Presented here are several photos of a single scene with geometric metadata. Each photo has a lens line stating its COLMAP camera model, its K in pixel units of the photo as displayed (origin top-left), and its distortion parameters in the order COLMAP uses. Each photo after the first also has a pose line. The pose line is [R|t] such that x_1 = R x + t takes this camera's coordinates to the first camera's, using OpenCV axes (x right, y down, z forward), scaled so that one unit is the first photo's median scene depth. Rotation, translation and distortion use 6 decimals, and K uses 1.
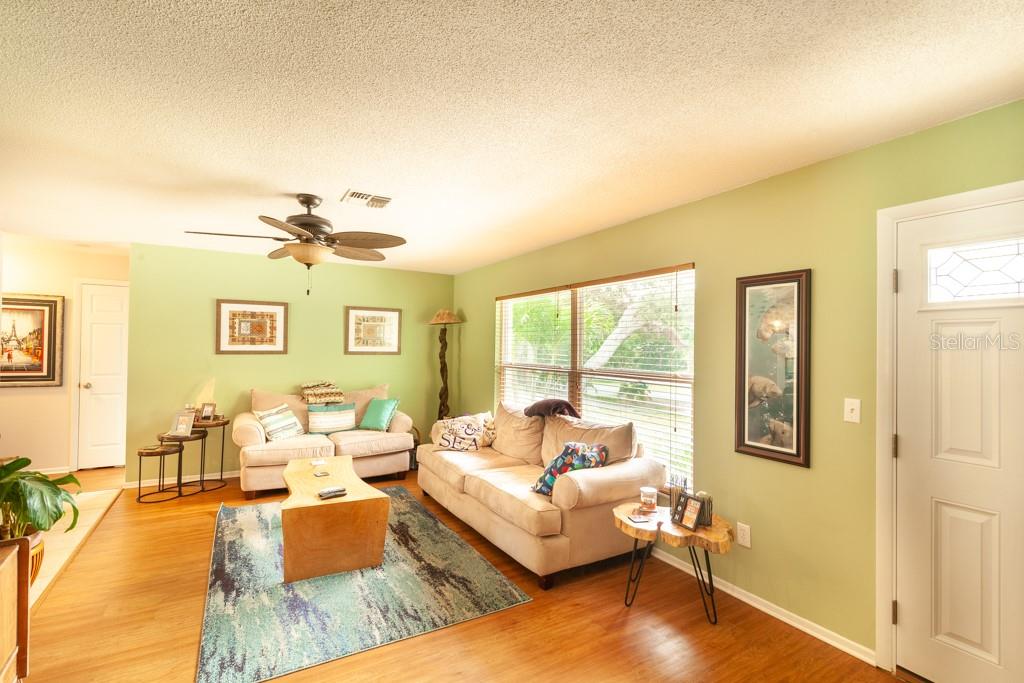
lens RADIAL K [[468.4, 0, 517.6], [0, 468.4, 341.0], [0, 0, 1]] dist [0.001905, -0.000724]
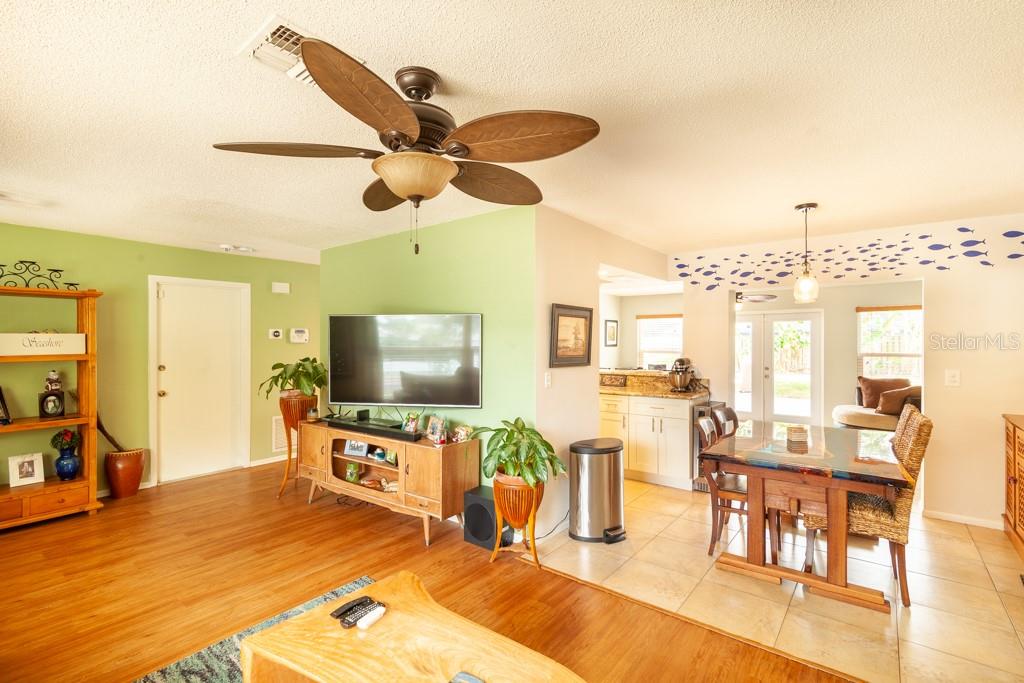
lens RADIAL K [[468.4, 0, 513.6], [0, 468.4, 343.8], [0, 0, 1]] dist [0.001905, -0.000724]
pose [[-0.939678, -0.015067, -0.341728, -0.257005], [-0.009897, 0.999809, -0.016868, 0.012171], [0.341916, -0.012468, -0.939648, 1.096849]]
